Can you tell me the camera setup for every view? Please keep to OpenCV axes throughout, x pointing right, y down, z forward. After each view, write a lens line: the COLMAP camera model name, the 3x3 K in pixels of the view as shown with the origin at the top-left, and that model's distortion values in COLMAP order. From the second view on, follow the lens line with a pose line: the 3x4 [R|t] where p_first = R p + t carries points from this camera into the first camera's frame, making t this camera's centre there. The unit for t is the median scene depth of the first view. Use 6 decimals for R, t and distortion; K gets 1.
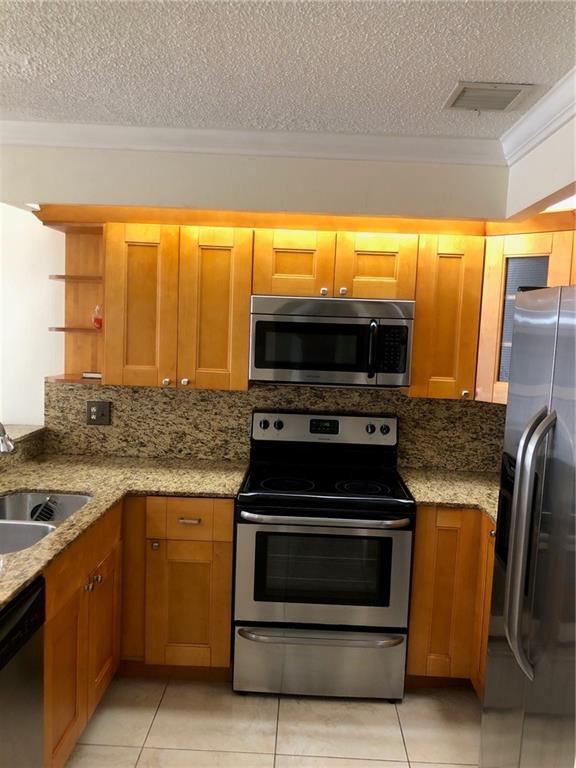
lens RADIAL K [[624.0, 0, 288.0], [0, 624.0, 384.0], [0, 0, 1]] dist [0.097822, -0.253922]
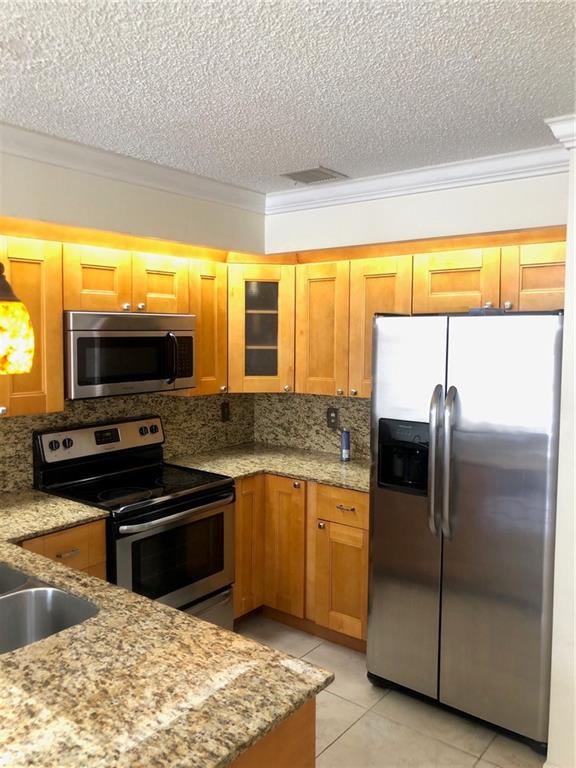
lens RADIAL K [[624.0, 0, 288.0], [0, 624.0, 384.0], [0, 0, 1]] dist [0.097822, -0.253922]
pose [[0.602712, -0.106302, 0.790846, -0.631456], [0.096161, 0.993540, 0.060261, -0.056496], [-0.792143, 0.039728, 0.609041, 0.142655]]
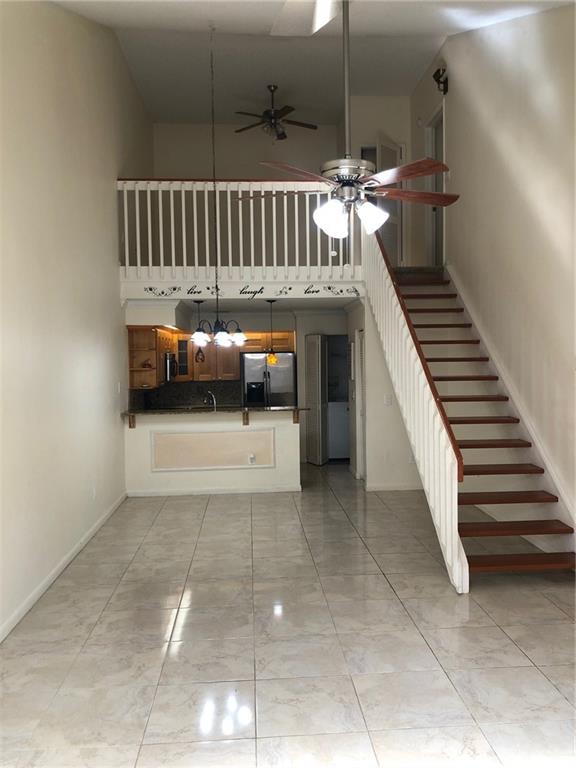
lens RADIAL K [[624.0, 0, 288.0], [0, 624.0, 384.0], [0, 0, 1]] dist [0.097822, -0.253922]
pose [[-0.093412, -0.083610, 0.992111, -3.156423], [0.106063, 0.989962, 0.093415, -0.214269], [-0.989962, 0.113952, -0.083607, 0.686493]]
